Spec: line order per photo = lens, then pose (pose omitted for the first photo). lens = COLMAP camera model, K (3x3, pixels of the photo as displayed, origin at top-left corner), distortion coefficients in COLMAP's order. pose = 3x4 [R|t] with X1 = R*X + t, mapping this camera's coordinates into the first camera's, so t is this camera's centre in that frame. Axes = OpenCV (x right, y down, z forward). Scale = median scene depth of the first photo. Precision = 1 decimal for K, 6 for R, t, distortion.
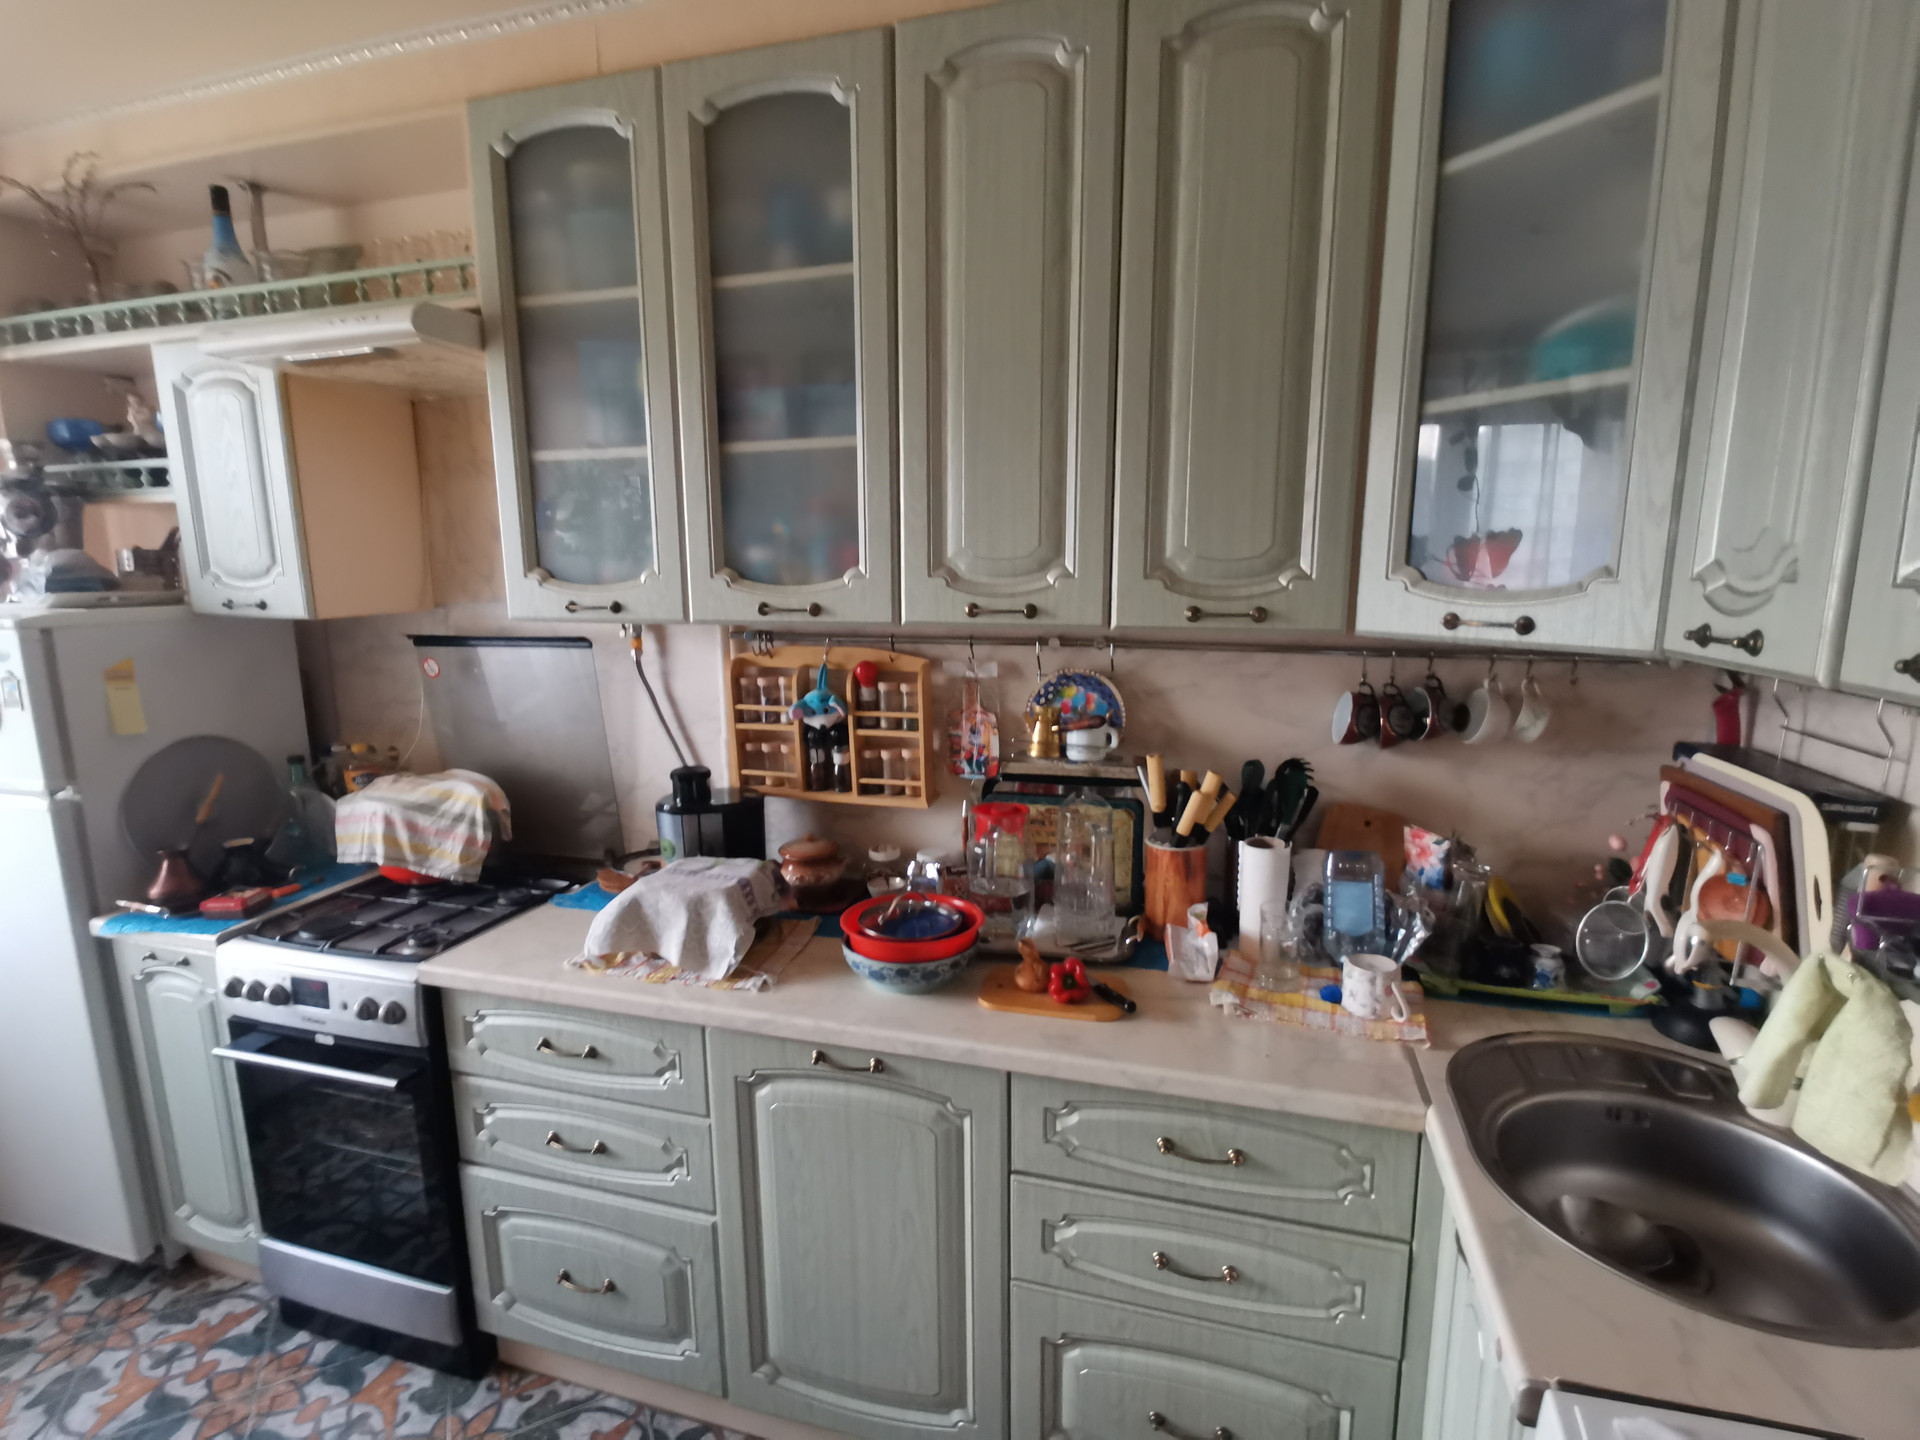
lens RADIAL K [[928.5, 0, 955.4], [0, 928.5, 725.5], [0, 0, 1]] dist [-0.001499, -0.006686]
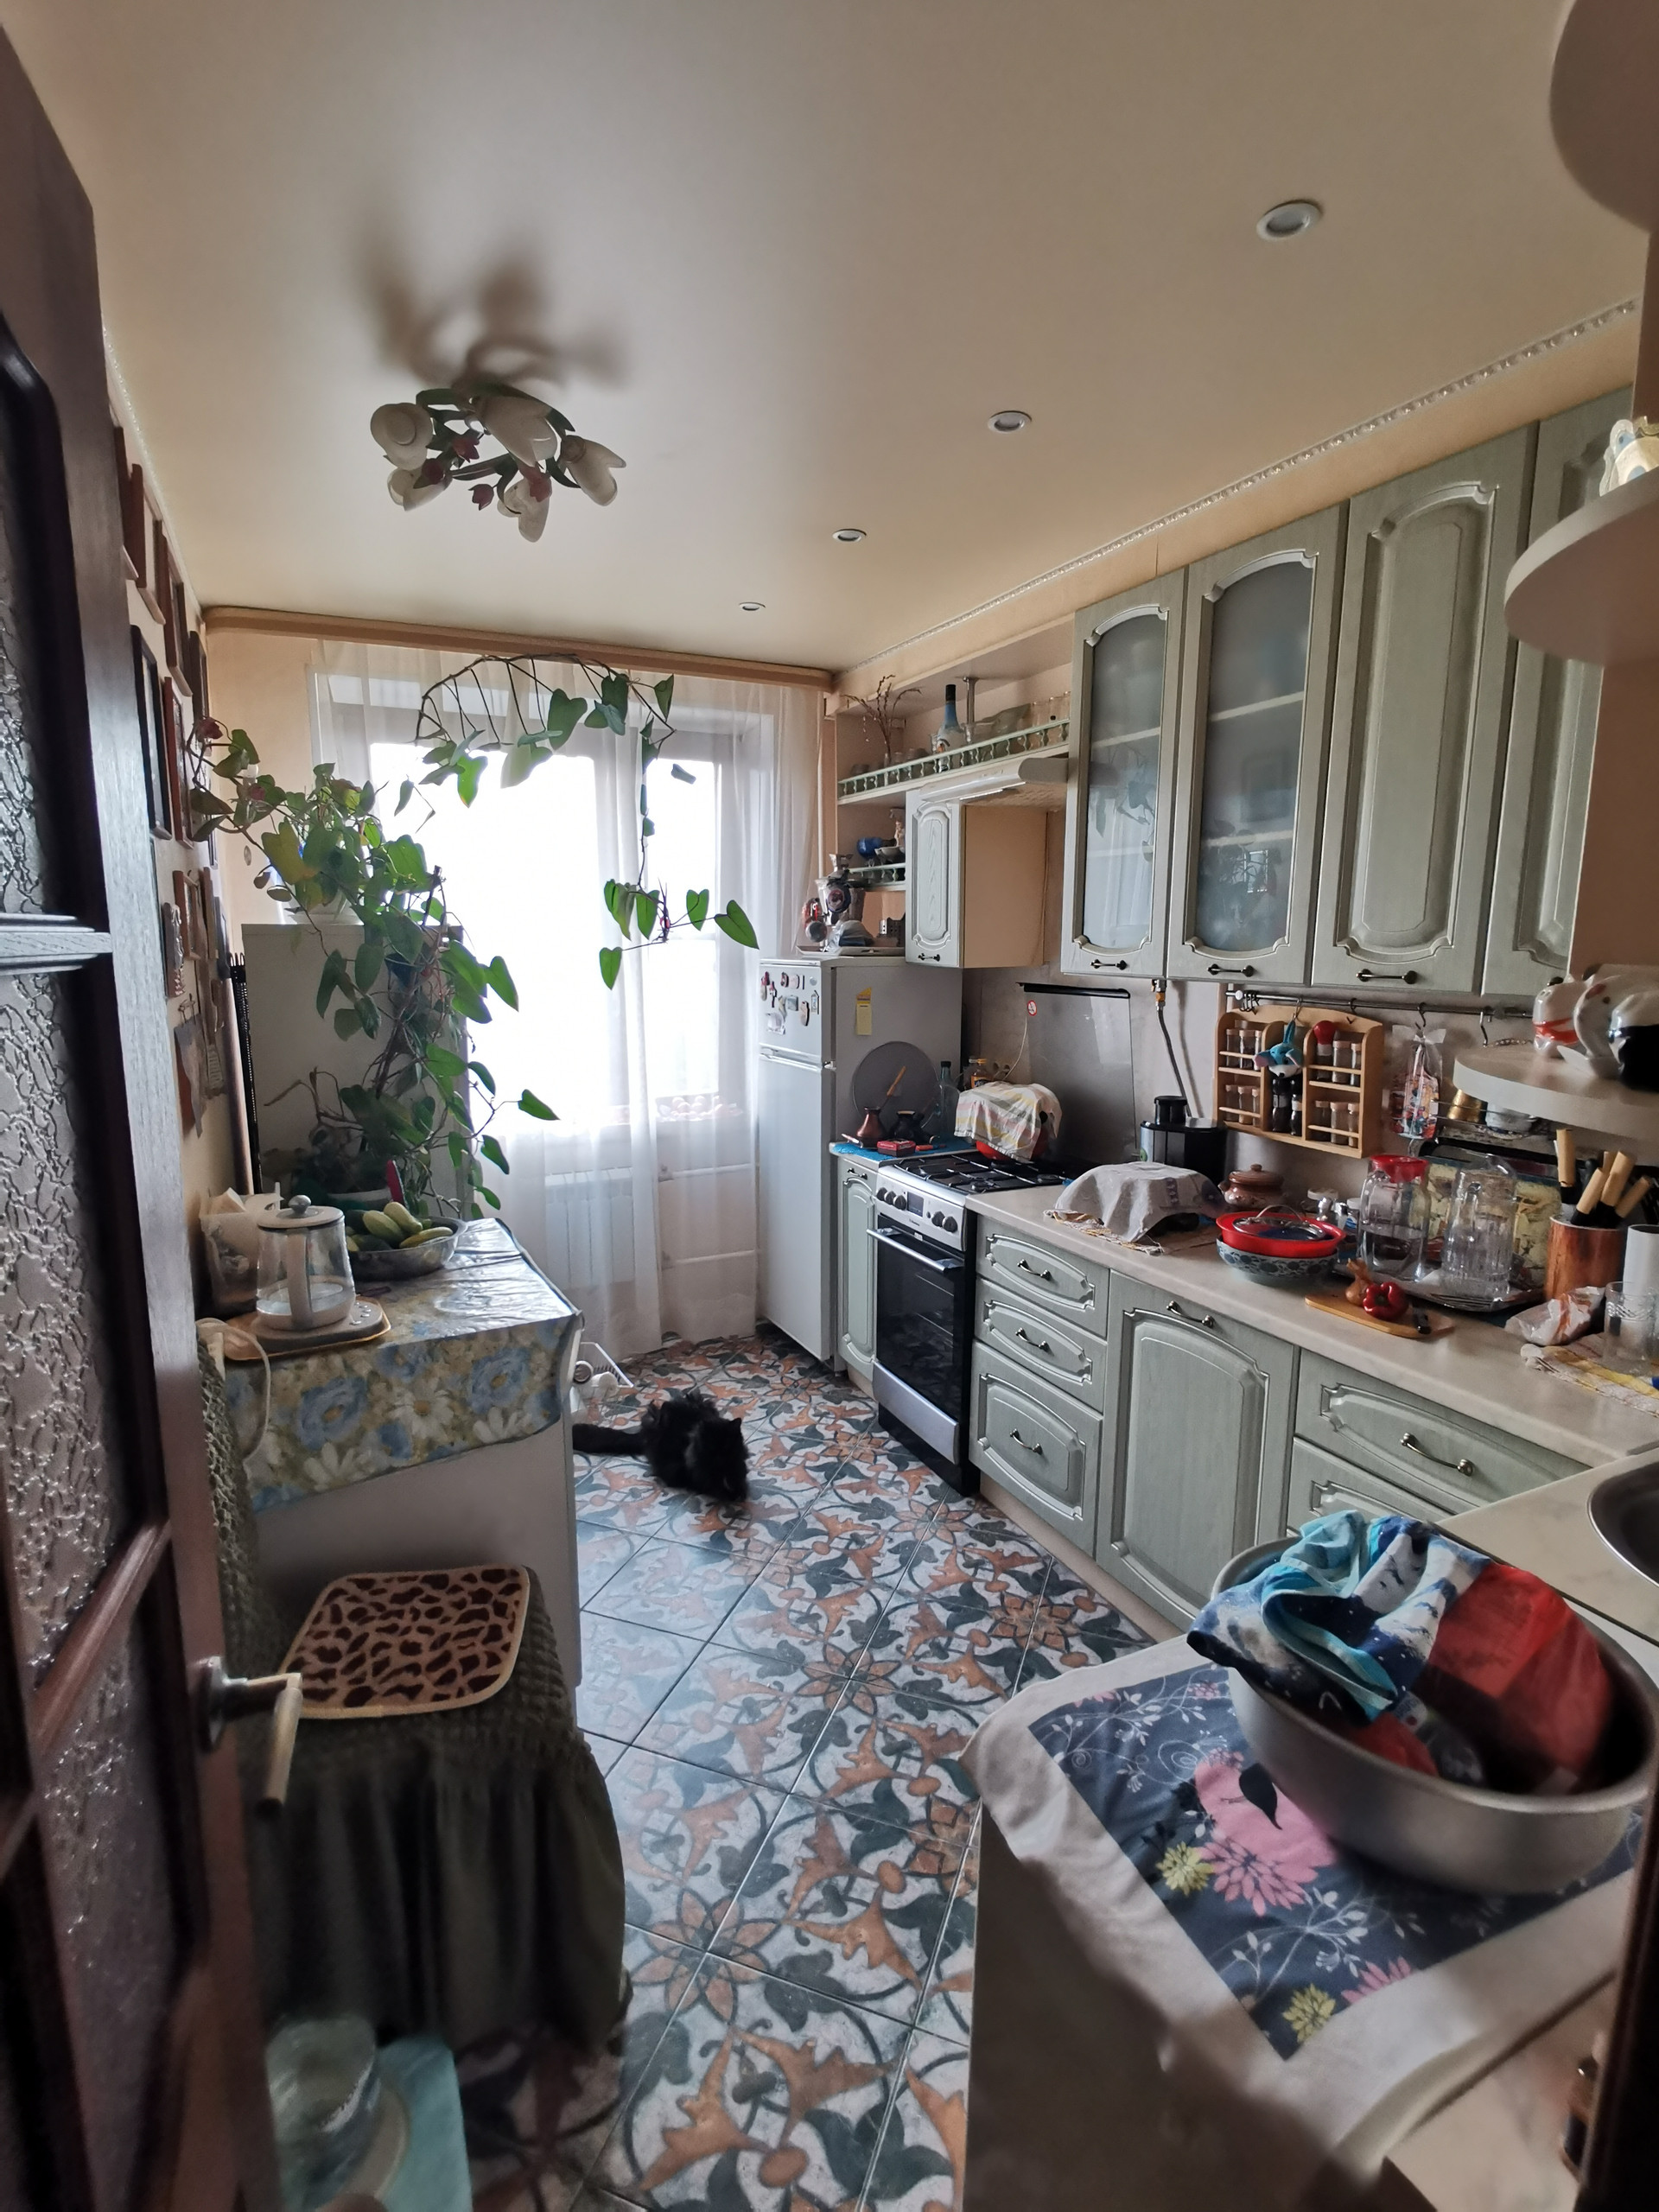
lens RADIAL K [[1069.7, 0, 835.4], [0, 1069.7, 1108.0], [0, 0, 1]] dist [-0.001499, -0.006686]
pose [[0.674208, 0.127922, -0.727379, 0.481692], [-0.137101, 0.989445, 0.046931, 0.058677], [0.725704, 0.068083, 0.684630, -0.329090]]
